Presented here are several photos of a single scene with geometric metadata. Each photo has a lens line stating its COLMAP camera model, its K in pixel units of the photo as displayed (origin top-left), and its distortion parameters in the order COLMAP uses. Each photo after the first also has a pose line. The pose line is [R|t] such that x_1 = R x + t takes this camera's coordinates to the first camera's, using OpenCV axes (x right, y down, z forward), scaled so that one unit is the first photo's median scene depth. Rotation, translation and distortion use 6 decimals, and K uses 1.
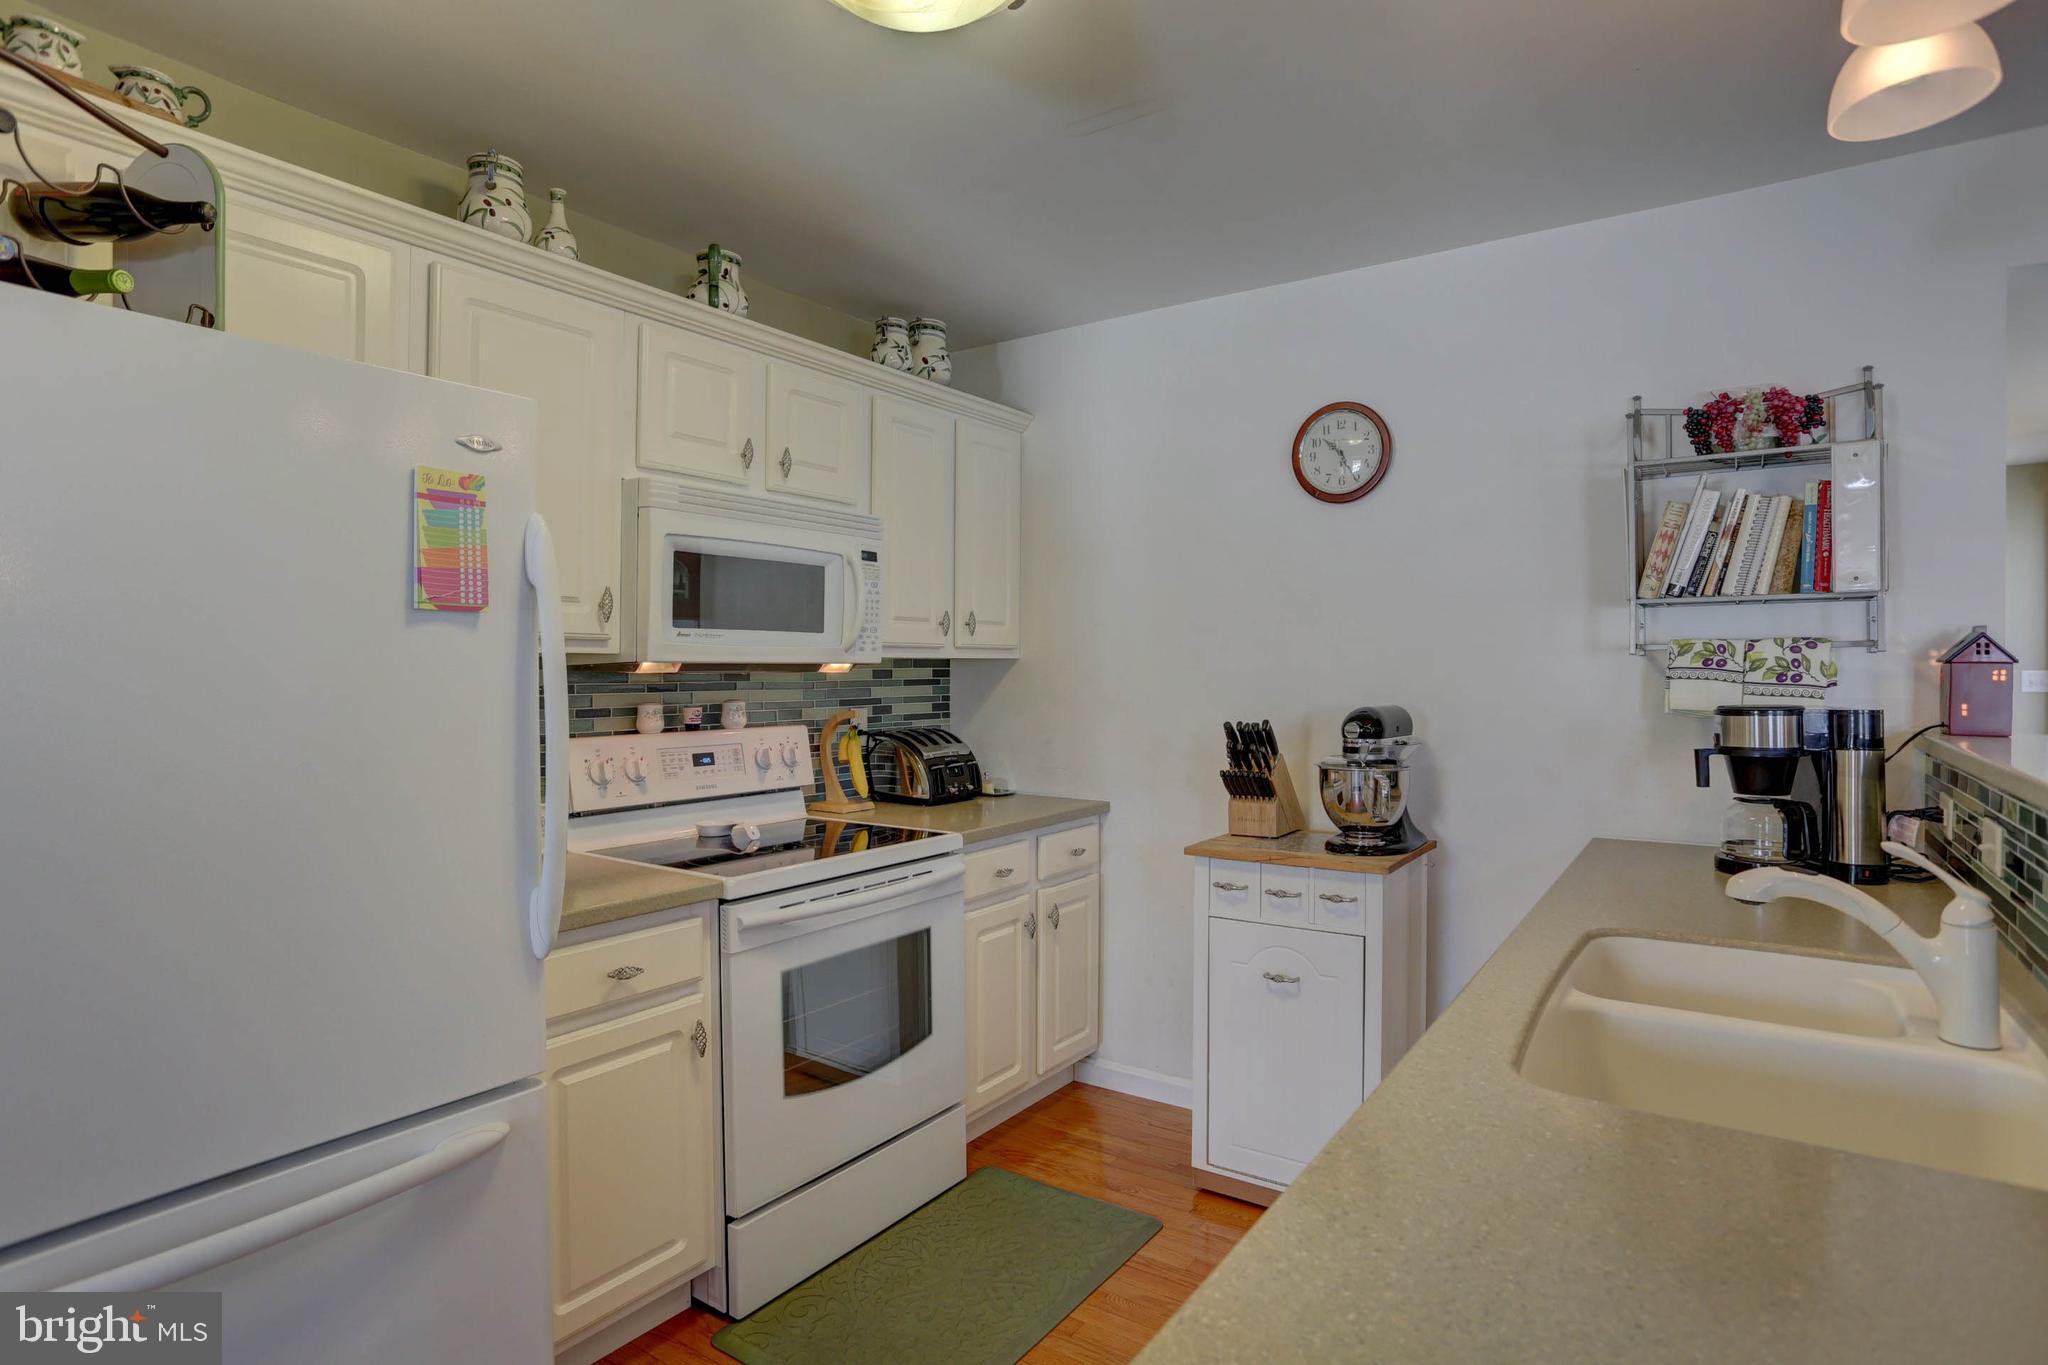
lens RADIAL K [[1054.3, 0, 955.5], [0, 1054.3, 675.3], [0, 0, 1]] dist [-0.044101, 0.012001]
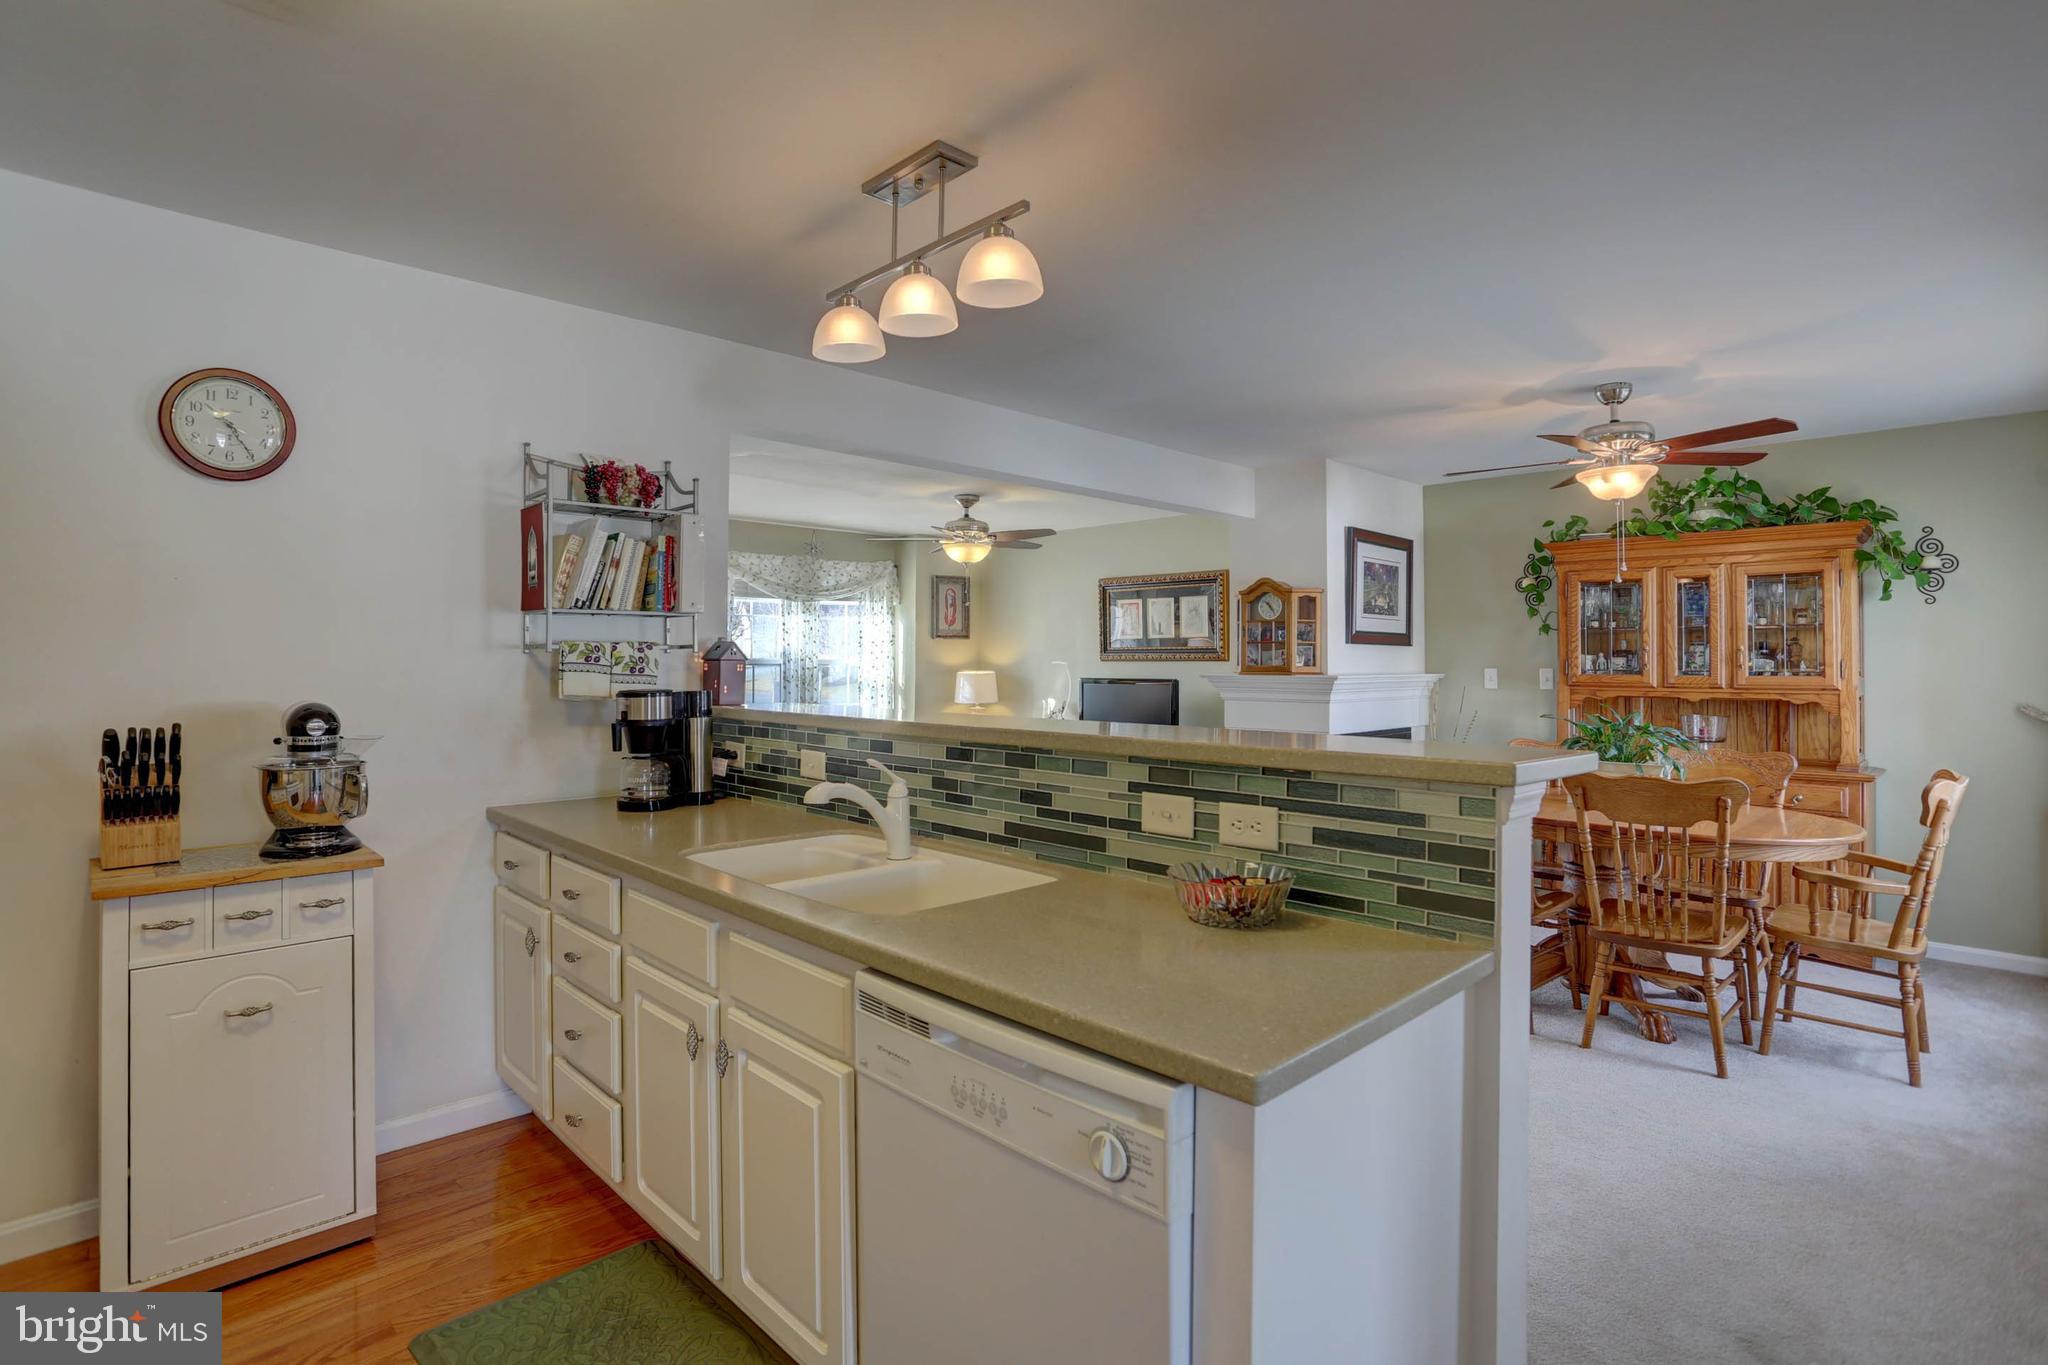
lens RADIAL K [[1019.1, 0, 1004.9], [0, 1019.1, 651.3], [0, 0, 1]] dist [-0.066454, 0.026072]
pose [[0.184253, 0.012405, 0.982801, -0.379474], [0.003741, 0.999904, -0.013322, -0.002535], [-0.982872, 0.006131, 0.184189, 0.201962]]
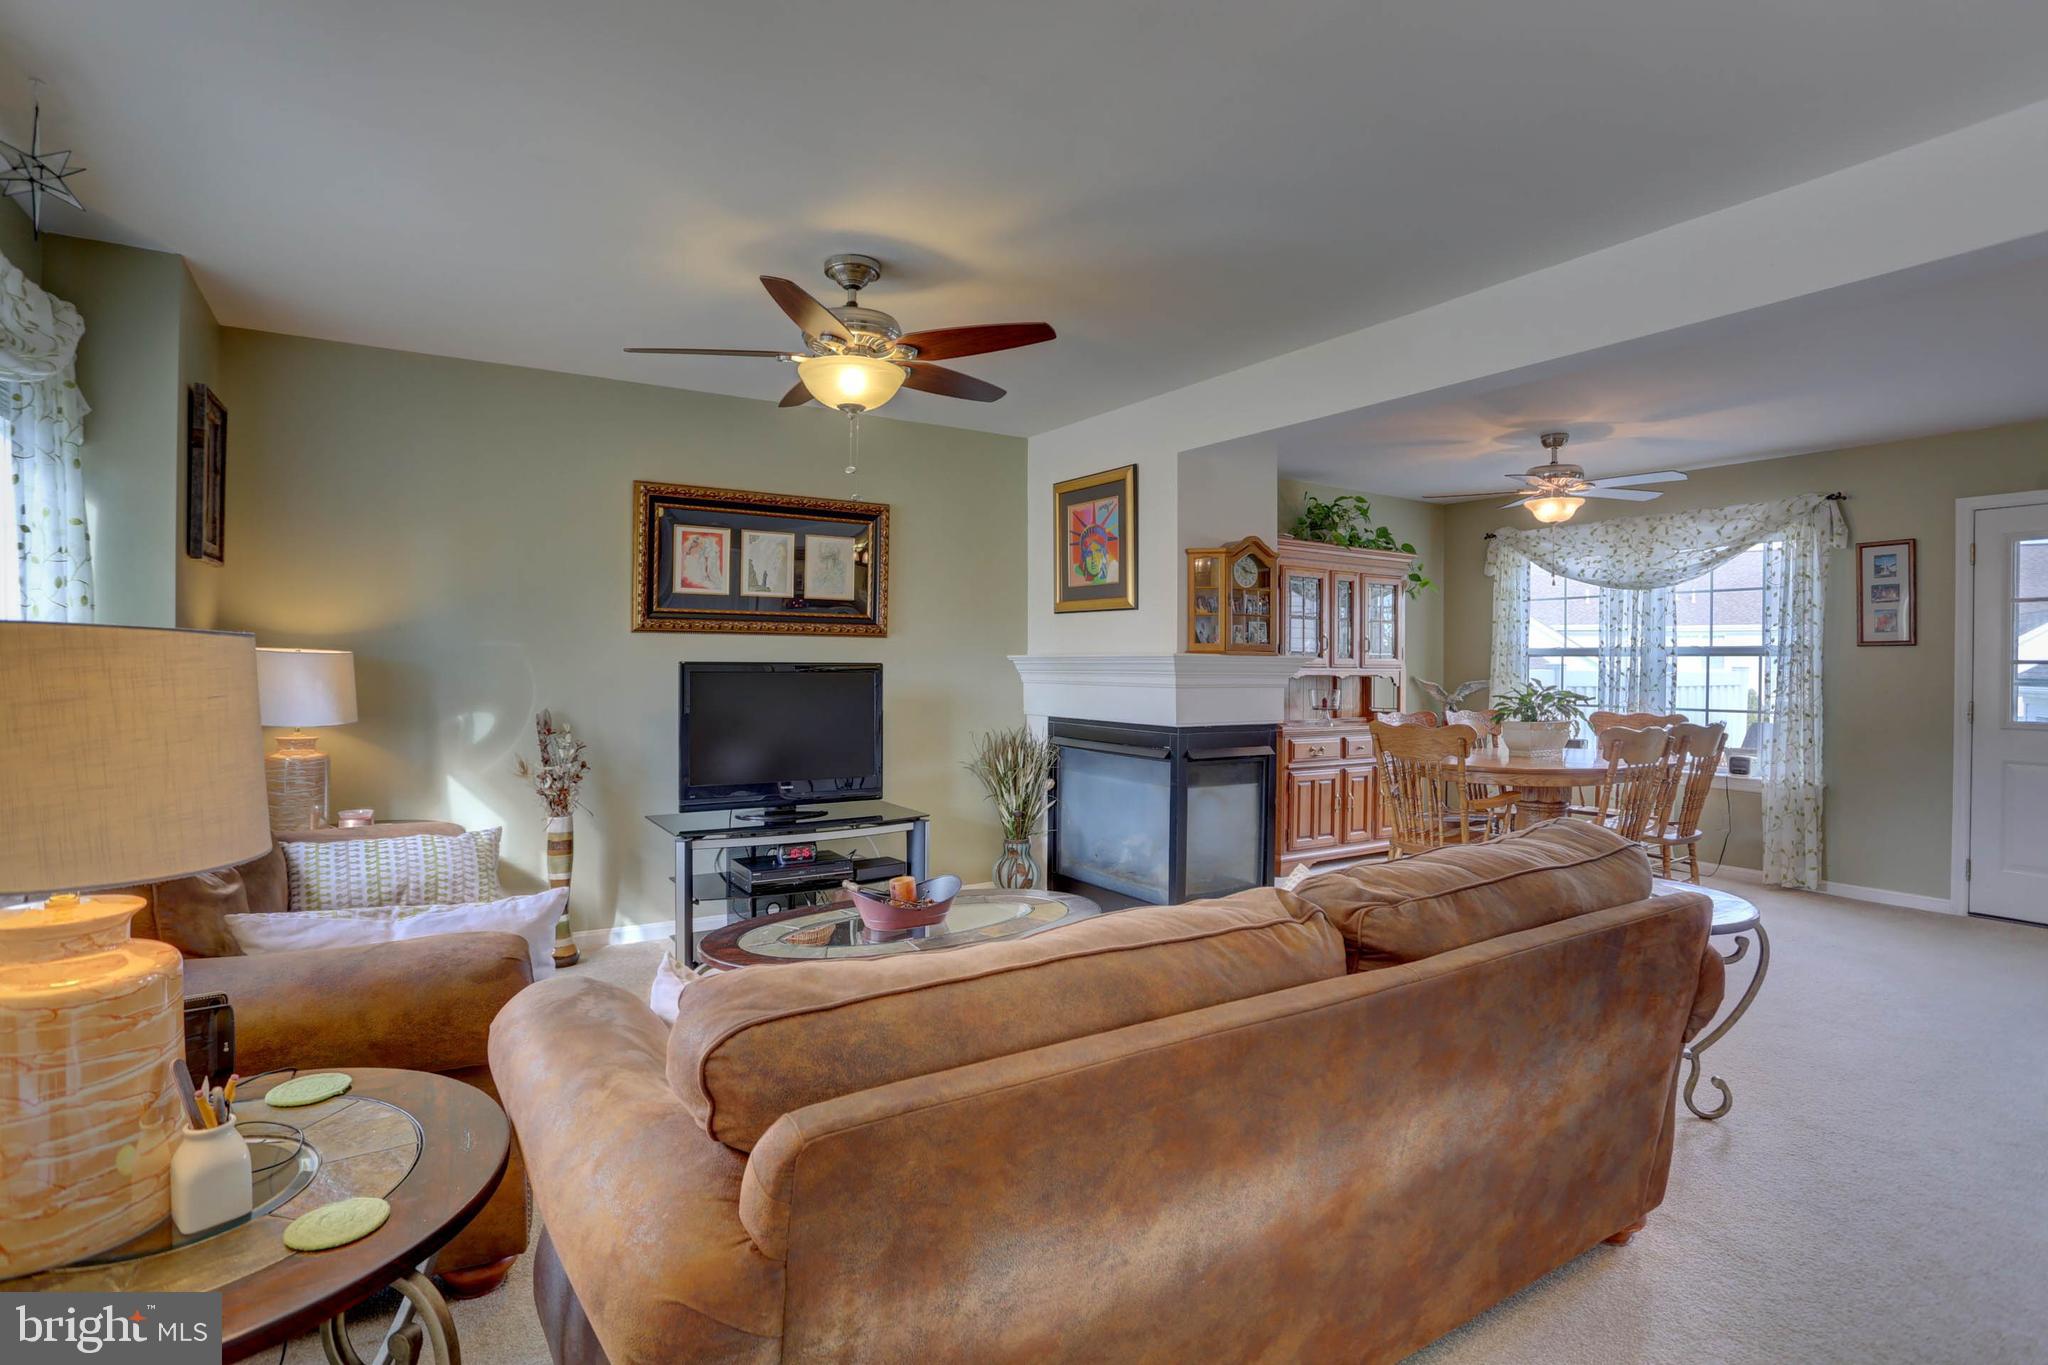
lens RADIAL K [[1019.1, 0, 975.1], [0, 1019.1, 677.6], [0, 0, 1]] dist [-0.066454, 0.026072]
pose [[-0.931429, -0.009068, 0.363809, 1.557412], [-0.003318, 0.999860, 0.016427, 0.032300], [-0.363907, 0.014094, -0.931329, 1.806246]]
